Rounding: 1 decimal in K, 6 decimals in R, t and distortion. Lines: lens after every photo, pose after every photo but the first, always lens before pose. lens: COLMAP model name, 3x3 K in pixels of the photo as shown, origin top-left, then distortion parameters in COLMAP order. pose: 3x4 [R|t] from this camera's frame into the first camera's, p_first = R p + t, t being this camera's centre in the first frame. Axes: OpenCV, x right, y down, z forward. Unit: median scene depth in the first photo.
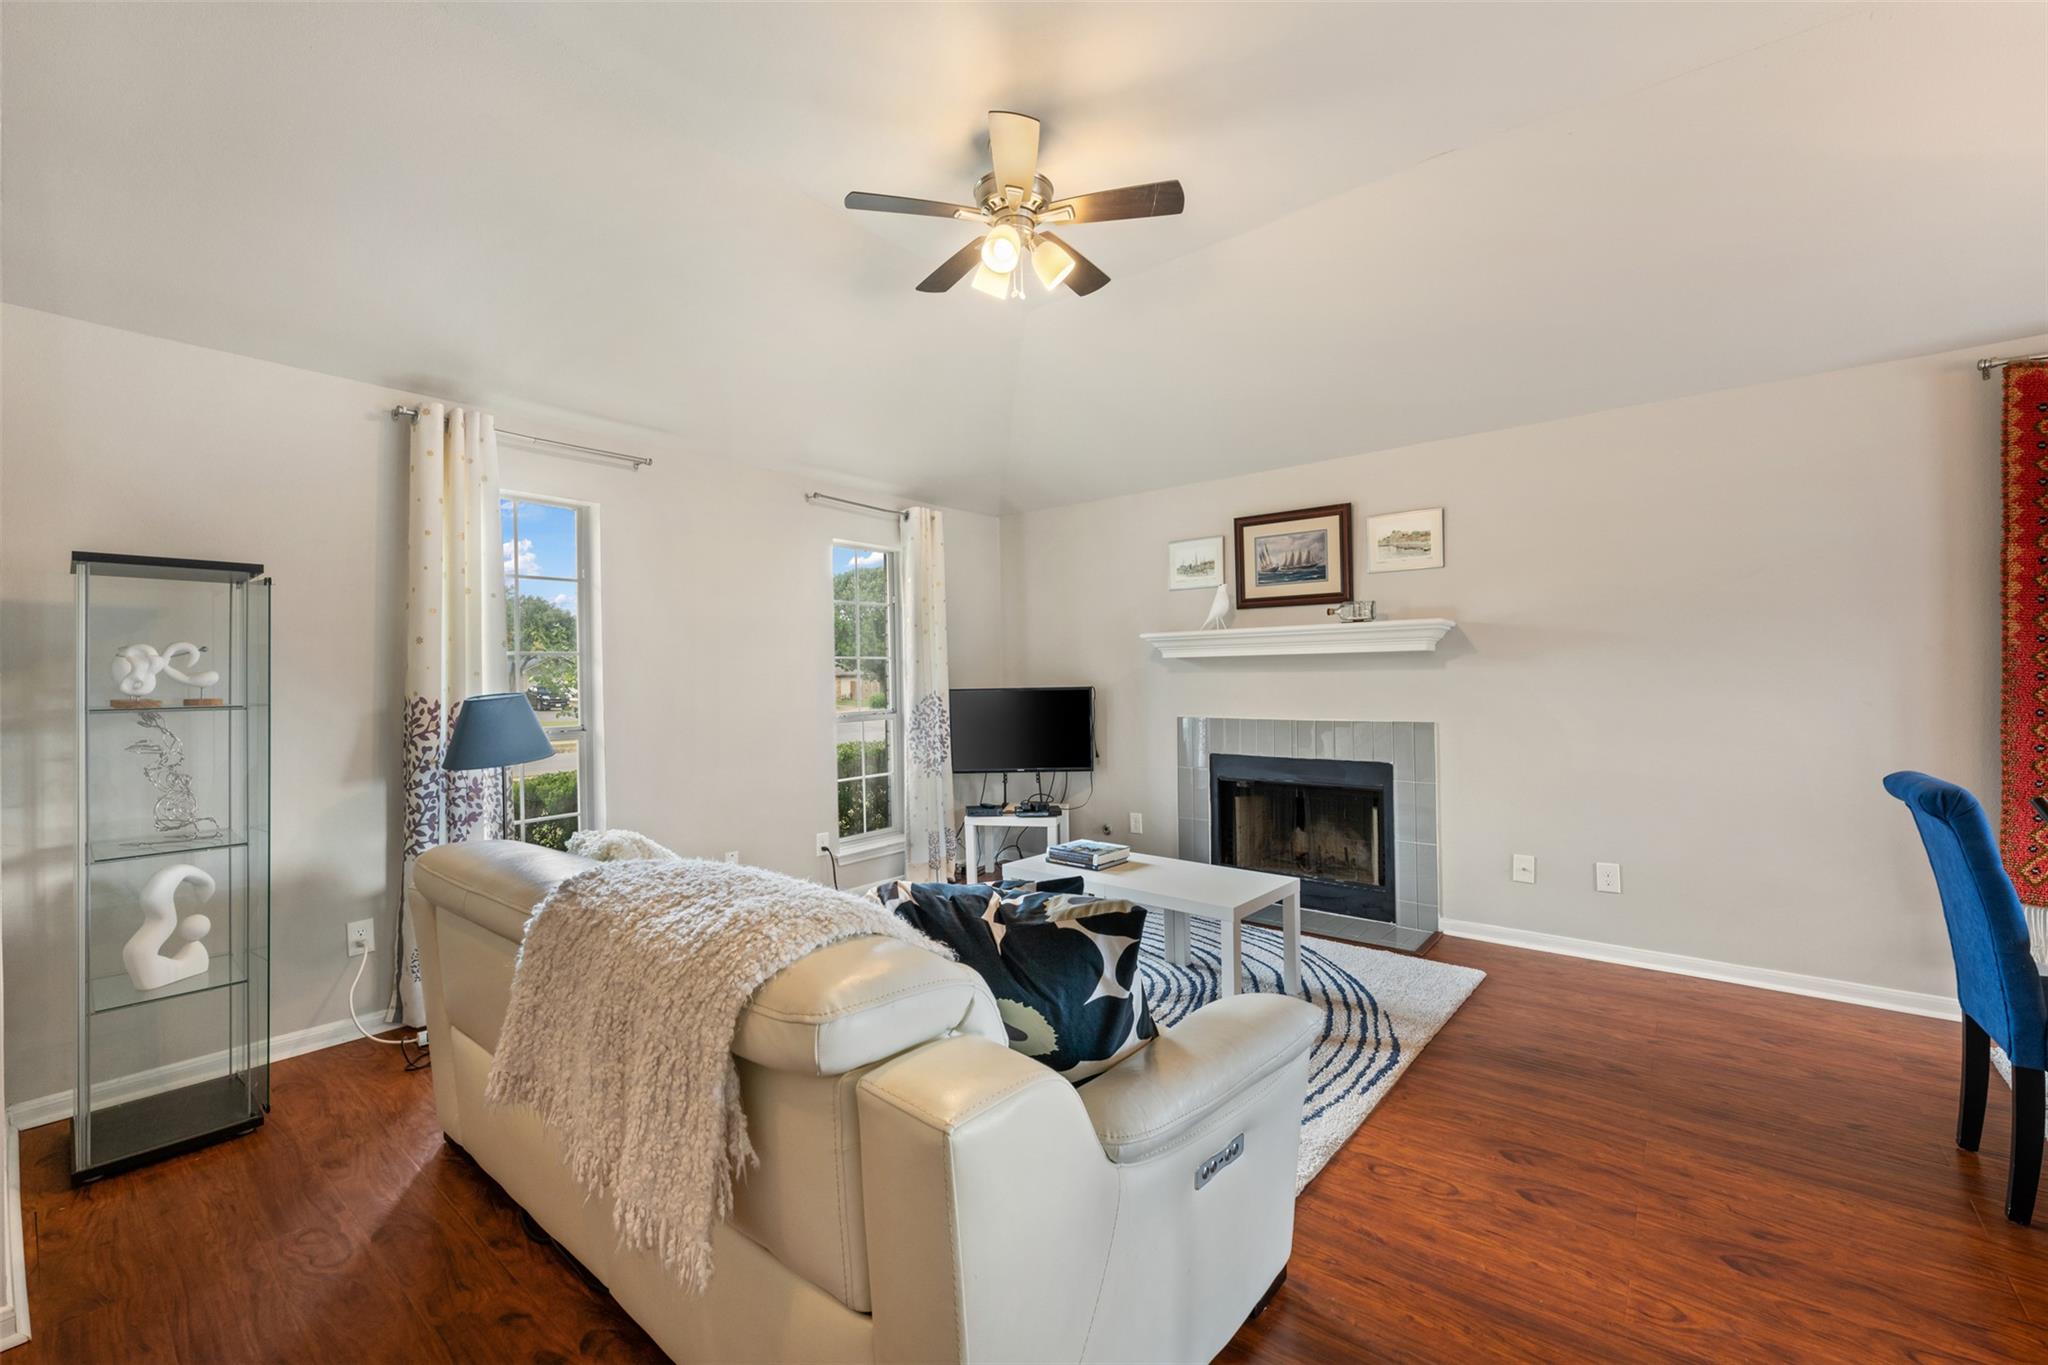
lens RADIAL K [[836.6, 0, 1024.0], [0, 836.6, 682.5], [0, 0, 1]] dist [-0.001078, -0.000122]
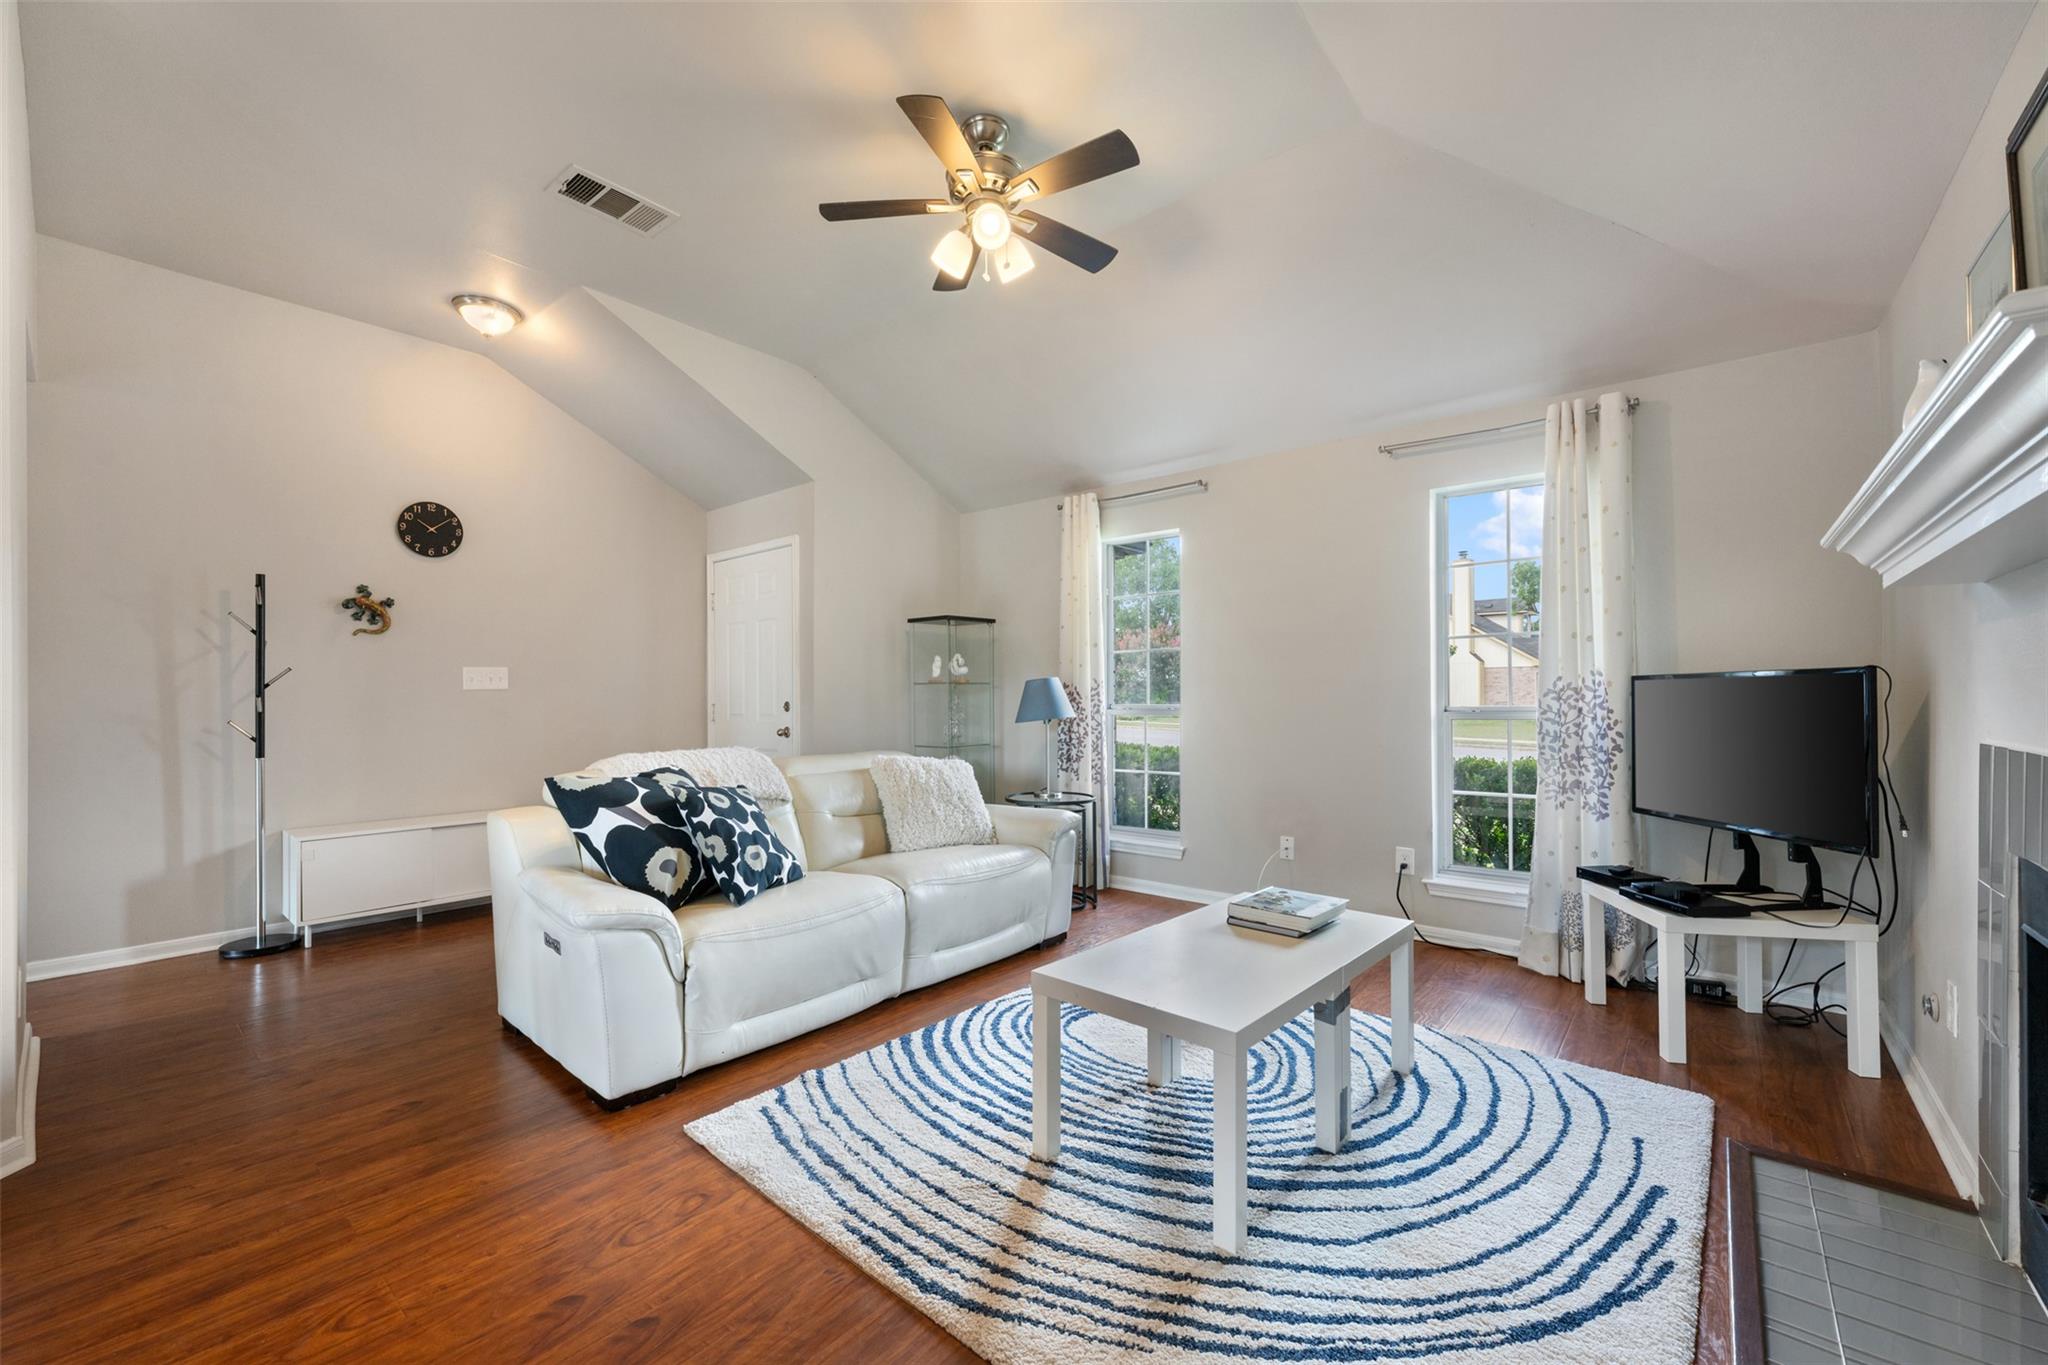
lens RADIAL K [[822.5, 0, 1013.3], [0, 822.5, 700.4], [0, 0, 1]] dist [-0.000688, 0.000005]
pose [[-0.025129, 0.018620, -0.999511, 0.636585], [-0.000908, 0.999826, 0.018649, 0.018770], [0.999684, 0.001376, -0.025108, 0.676492]]
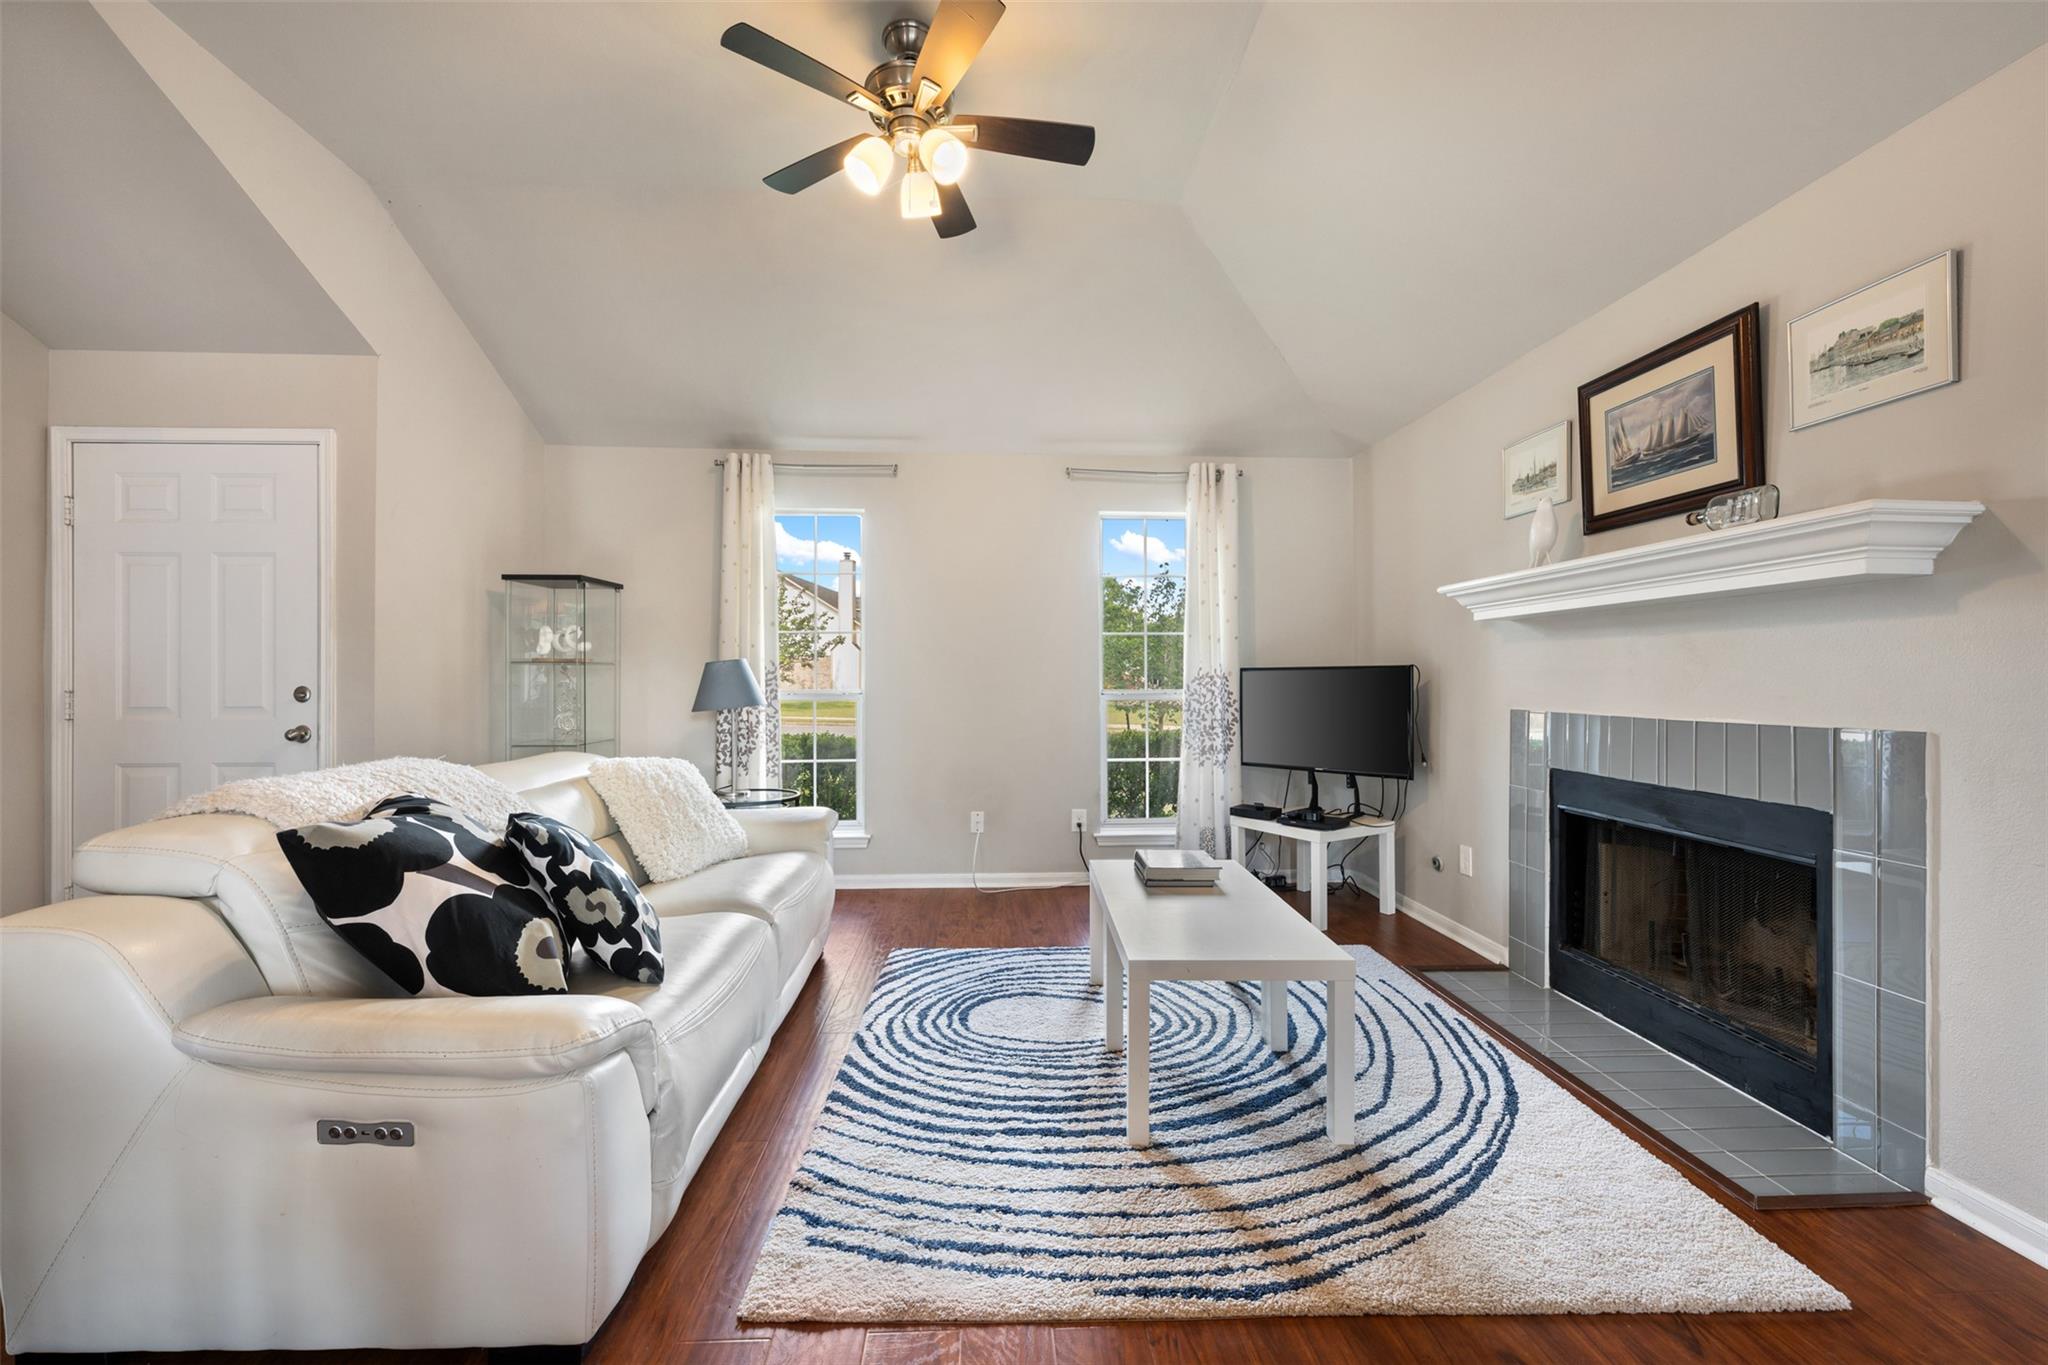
lens RADIAL K [[815.5, 0, 1021.2], [0, 815.5, 685.4], [0, 0, 1]] dist [-0.000730, -0.000038]
pose [[0.666593, 0.019432, -0.745169, 0.467645], [-0.014394, 0.999809, 0.013197, 0.022316], [0.745283, 0.001929, 0.666745, 0.323743]]
